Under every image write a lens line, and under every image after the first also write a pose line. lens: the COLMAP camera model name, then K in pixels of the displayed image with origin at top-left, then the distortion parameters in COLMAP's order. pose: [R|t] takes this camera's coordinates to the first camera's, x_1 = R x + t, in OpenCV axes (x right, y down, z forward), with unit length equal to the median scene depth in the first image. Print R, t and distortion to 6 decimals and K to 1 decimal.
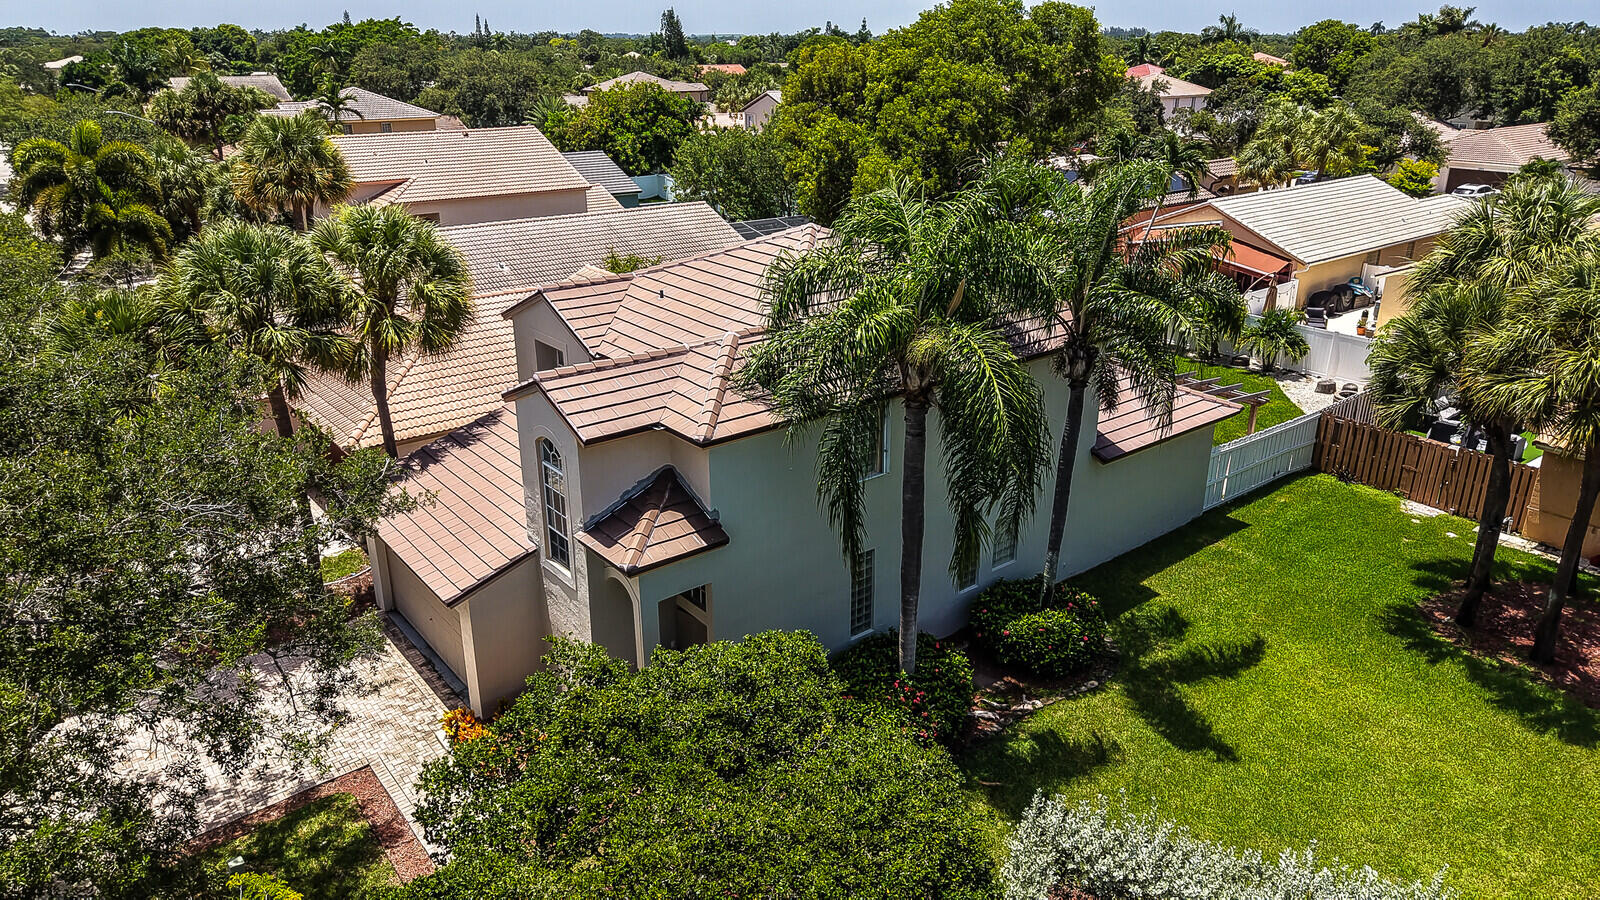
lens RADIAL K [[1073.0, 0, 803.9], [0, 1073.0, 460.5], [0, 0, 1]] dist [0.021493, -0.017648]
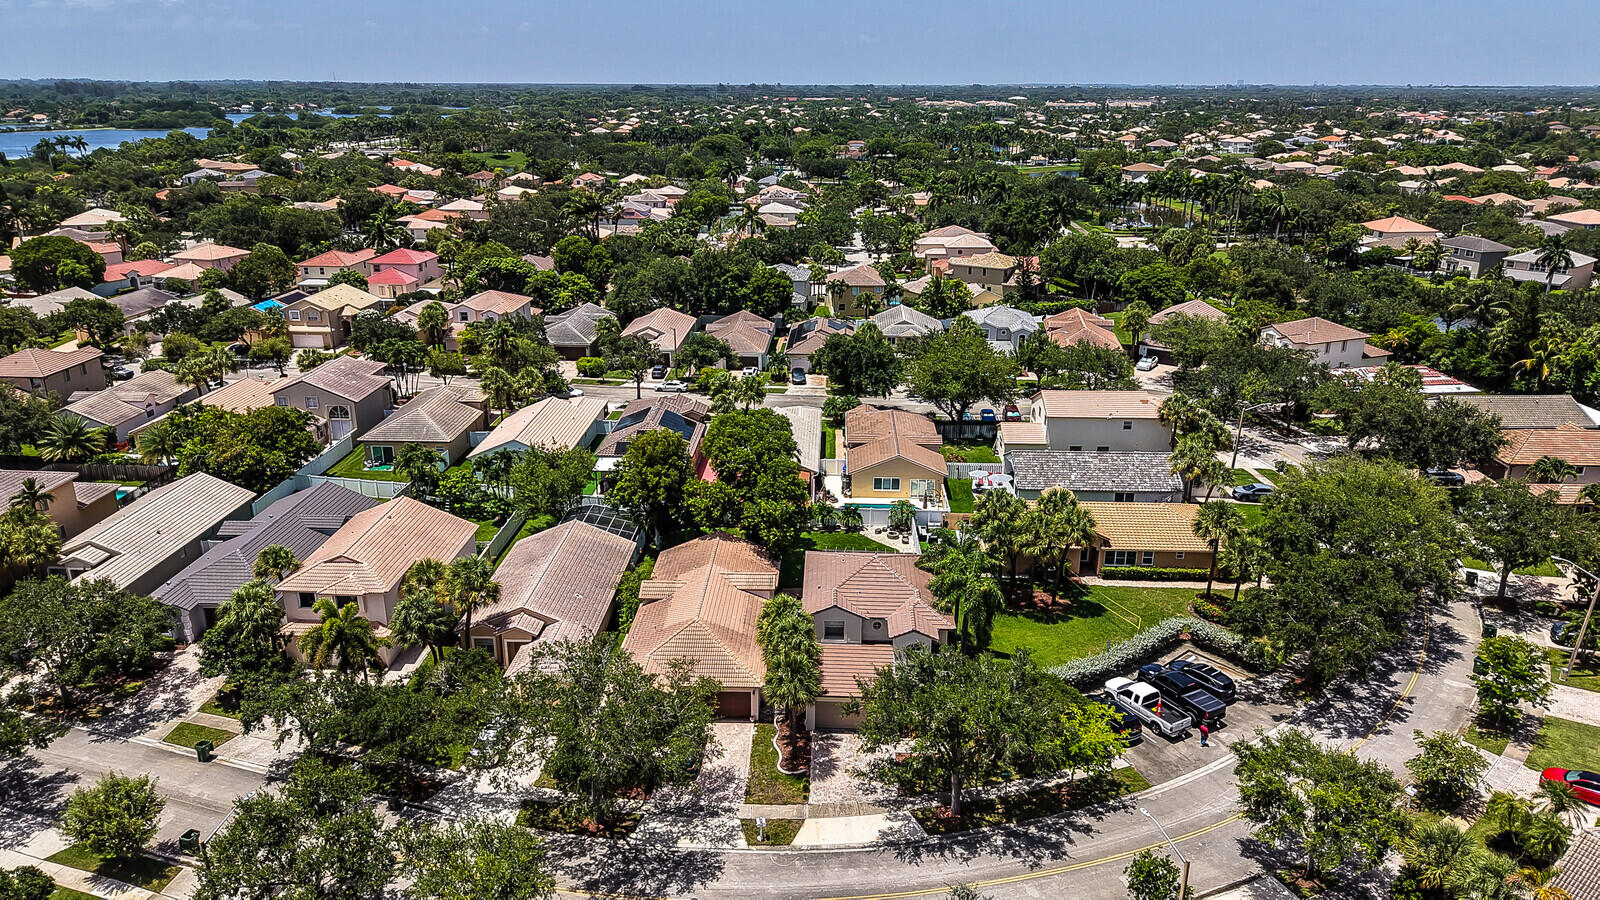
lens RADIAL K [[1073.0, 0, 797.0], [0, 1073.0, 440.8], [0, 0, 1]] dist [0.021493, -0.017648]
pose [[0.652429, -0.238170, 0.719452, -1.390458], [0.271458, 0.959786, 0.071561, -0.496038], [-0.707564, 0.148612, 0.690846, -0.645546]]
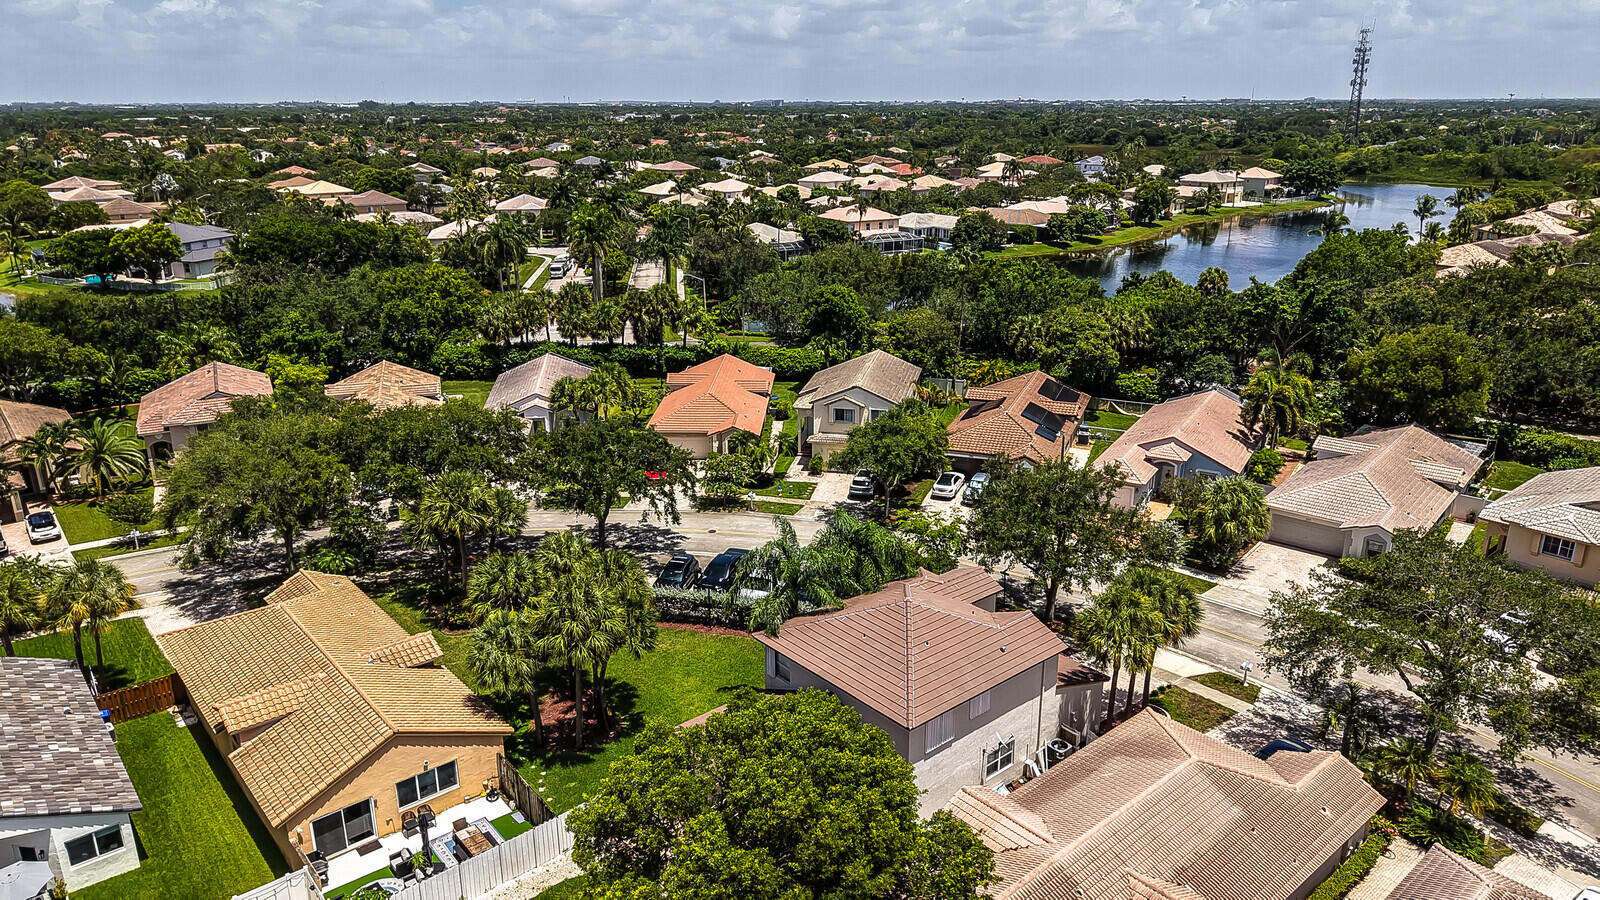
lens RADIAL K [[1073.0, 0, 806.3], [0, 1073.0, 444.0], [0, 0, 1]] dist [0.021493, -0.017648]
pose [[-0.999255, 0.012080, -0.036648, 0.164488], [-0.013827, 0.774584, 0.632320, -1.028116], [0.036025, 0.632356, -0.773840, 1.407311]]
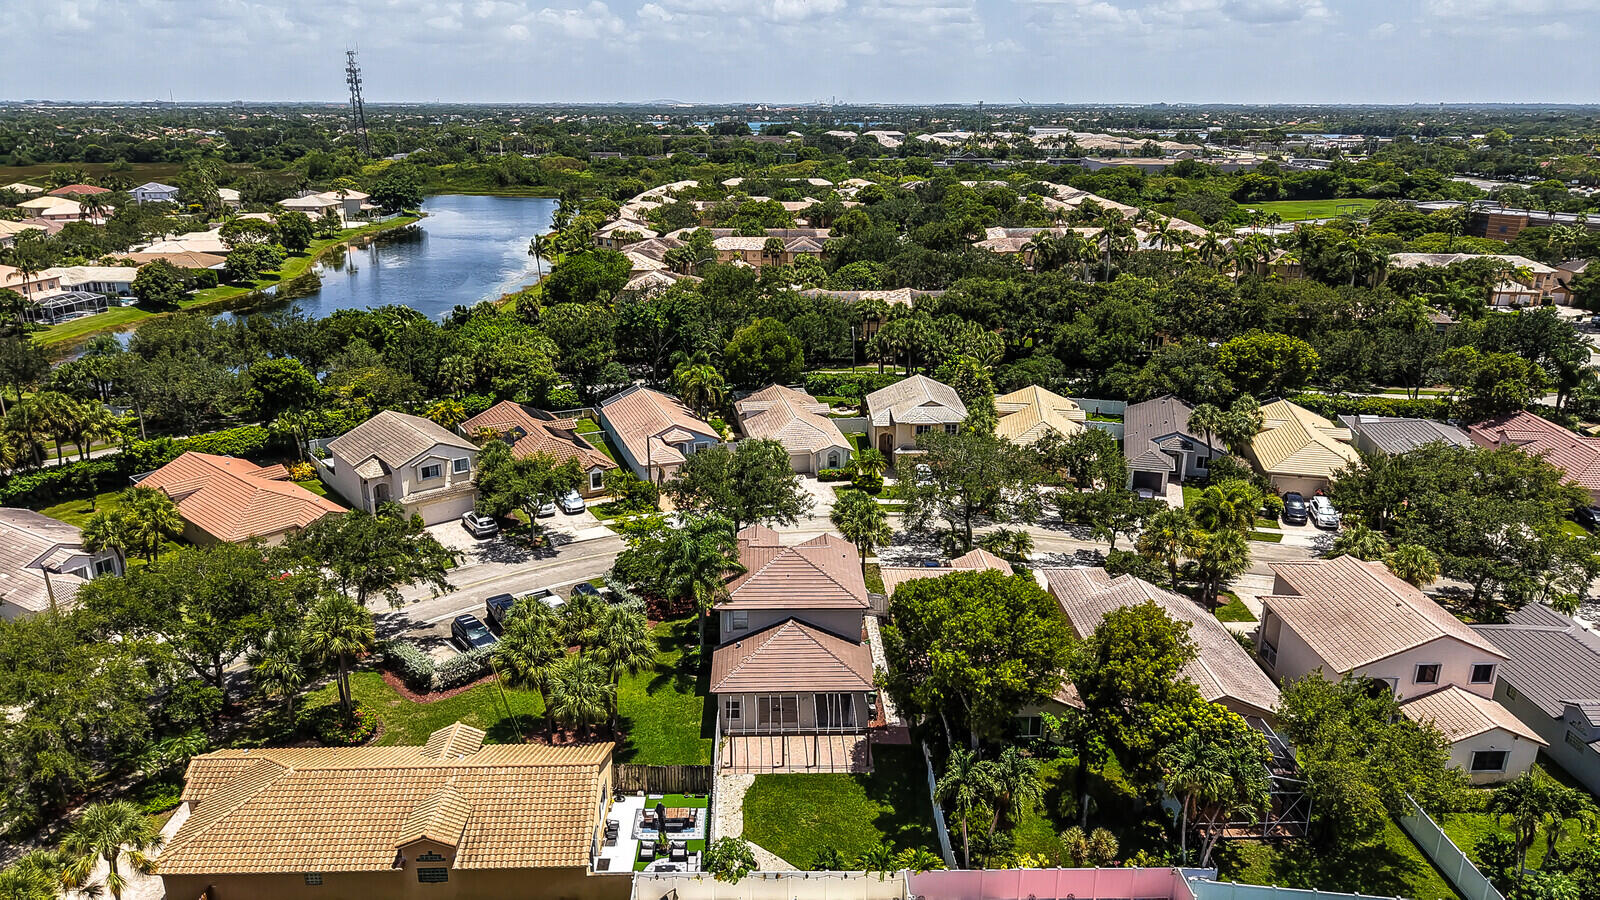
lens RADIAL K [[1073.0, 0, 805.8], [0, 1073.0, 458.5], [0, 0, 1]] dist [0.021493, -0.017648]
pose [[-0.593446, 0.246594, -0.766168, 1.333490], [-0.302099, 0.814073, 0.496006, -1.150519], [0.746029, 0.525811, -0.408612, 1.261138]]
